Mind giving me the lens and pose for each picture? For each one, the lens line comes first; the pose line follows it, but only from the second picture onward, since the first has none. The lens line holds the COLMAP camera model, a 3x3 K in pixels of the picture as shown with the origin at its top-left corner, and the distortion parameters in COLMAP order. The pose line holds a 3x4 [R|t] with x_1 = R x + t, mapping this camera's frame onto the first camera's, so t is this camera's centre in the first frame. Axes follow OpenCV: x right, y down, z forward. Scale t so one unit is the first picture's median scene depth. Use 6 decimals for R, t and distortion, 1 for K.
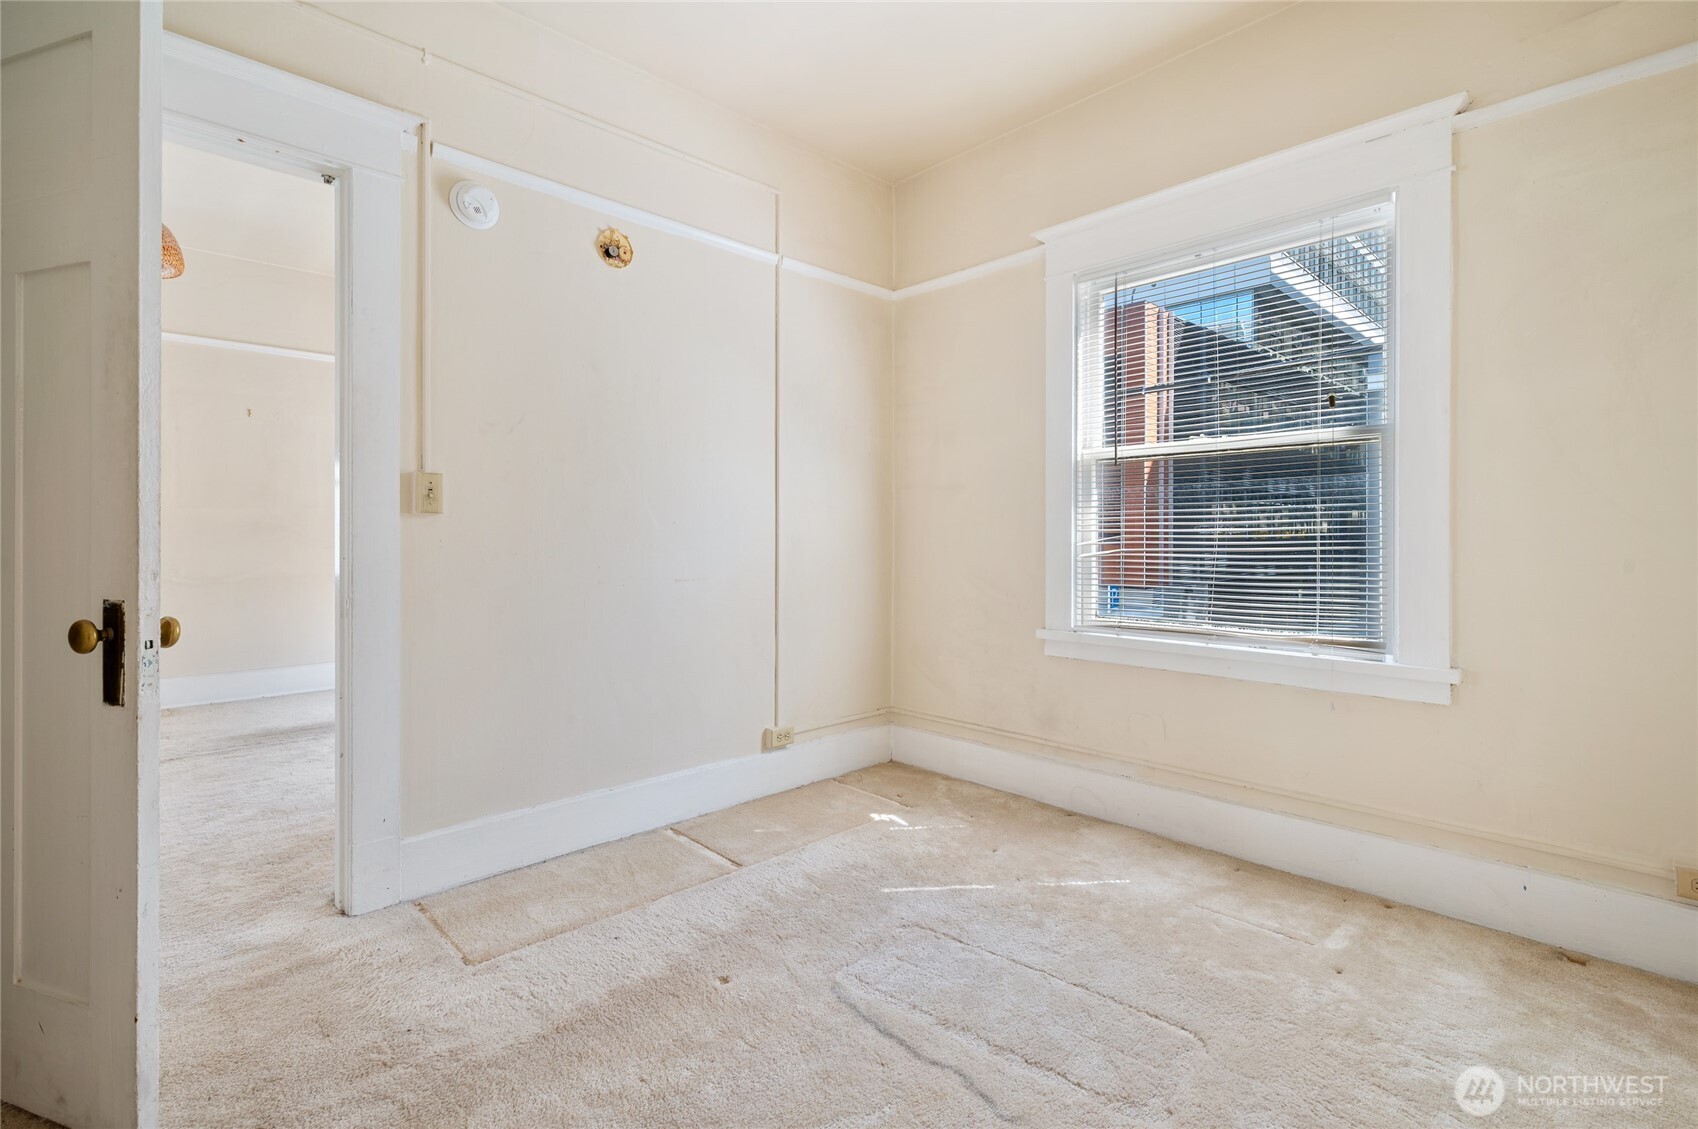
lens RADIAL K [[784.1, 0, 846.0], [0, 784.1, 536.9], [0, 0, 1]] dist [0.001390, 0.000230]
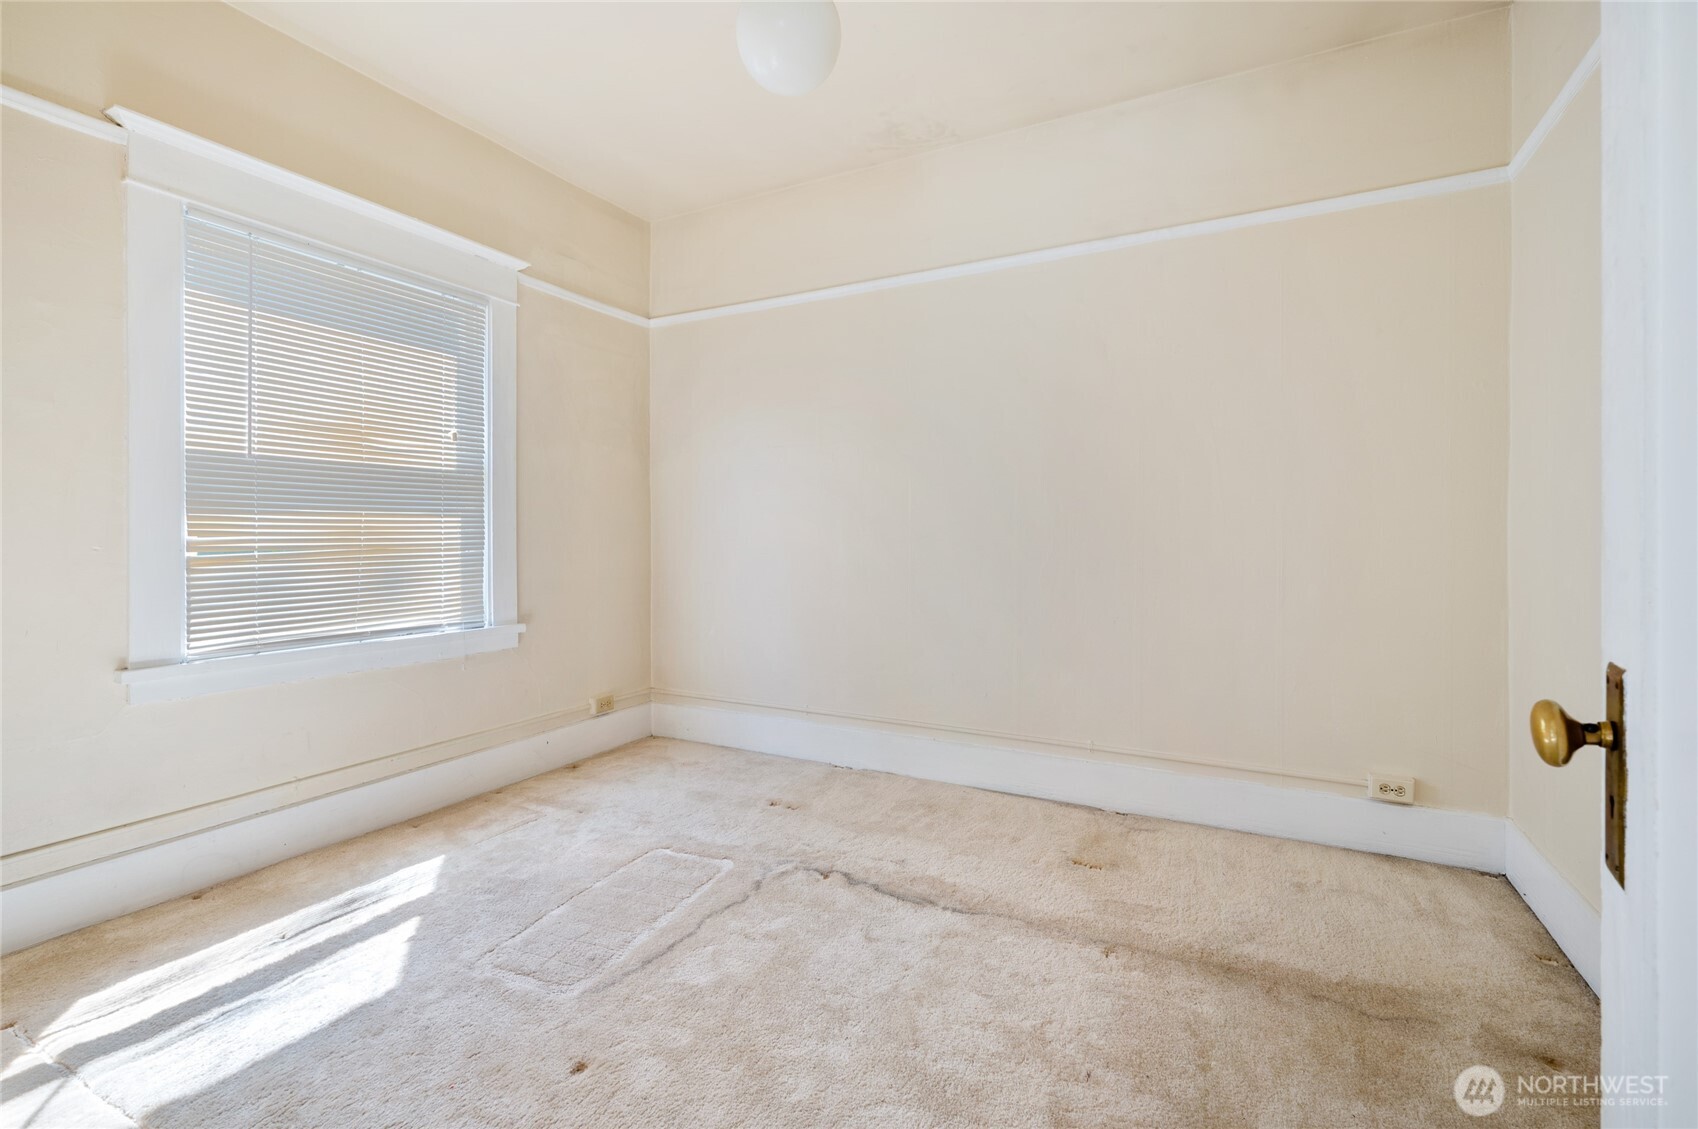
lens RADIAL K [[730.4, 0, 846.5], [0, 730.4, 542.6], [0, 0, 1]] dist [-0.000074, -0.000027]
pose [[-0.319222, -0.003196, 0.947675, -0.844483], [-0.001135, 0.999995, 0.002990, 0.001311], [-0.947679, -0.000121, -0.319224, 0.866170]]
